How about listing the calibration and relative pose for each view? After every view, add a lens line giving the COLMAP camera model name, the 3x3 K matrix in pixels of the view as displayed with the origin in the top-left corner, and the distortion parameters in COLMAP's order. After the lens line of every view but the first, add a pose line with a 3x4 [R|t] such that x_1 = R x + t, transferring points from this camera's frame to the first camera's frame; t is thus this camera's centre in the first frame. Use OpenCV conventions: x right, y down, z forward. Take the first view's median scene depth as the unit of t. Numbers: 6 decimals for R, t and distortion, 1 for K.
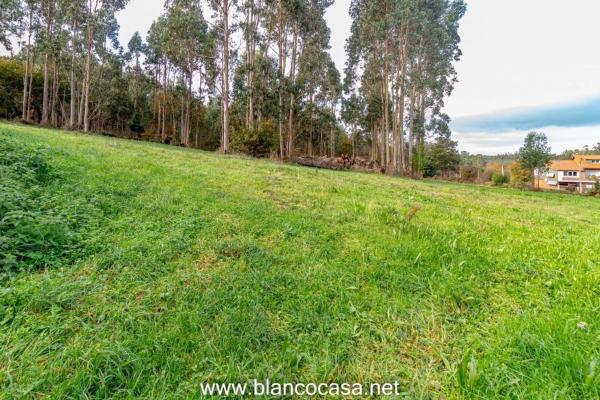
lens RADIAL K [[305.0, 0, 301.7], [0, 305.0, 144.3], [0, 0, 1]] dist [0.021329, -0.003670]
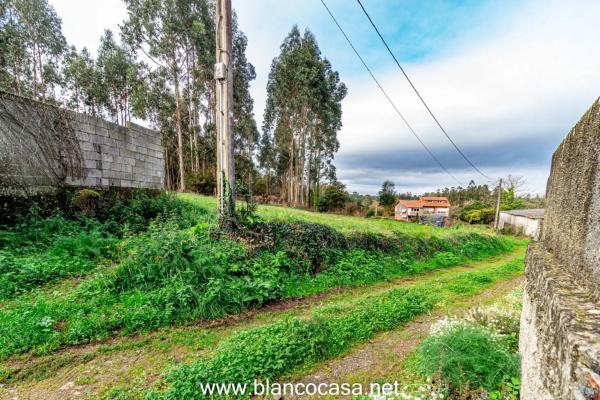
lens RADIAL K [[278.2, 0, 290.2], [0, 278.2, 250.8], [0, 0, 1]] dist [-0.012351, 0.001710]
pose [[0.968066, -0.031351, 0.248729, -0.045207], [-0.028830, 0.971645, 0.234679, -0.011059], [-0.249034, -0.234356, 0.939712, -0.217928]]
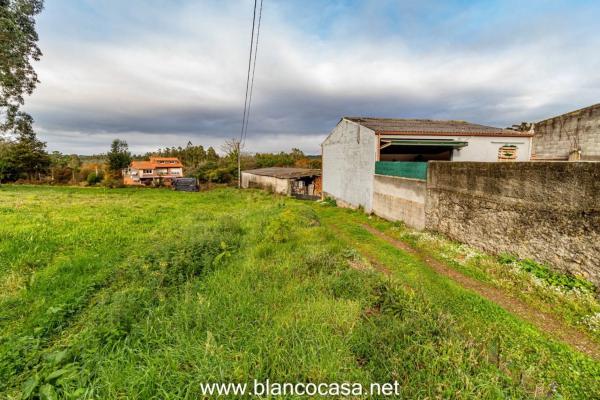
lens RADIAL K [[278.2, 0, 298.1], [0, 278.2, 195.1], [0, 0, 1]] dist [-0.012351, 0.001710]
pose [[0.362259, -0.115397, 0.924907, -0.024894], [-0.049967, 0.988475, 0.142899, -0.014290], [-0.930737, -0.097981, 0.352318, -0.066099]]
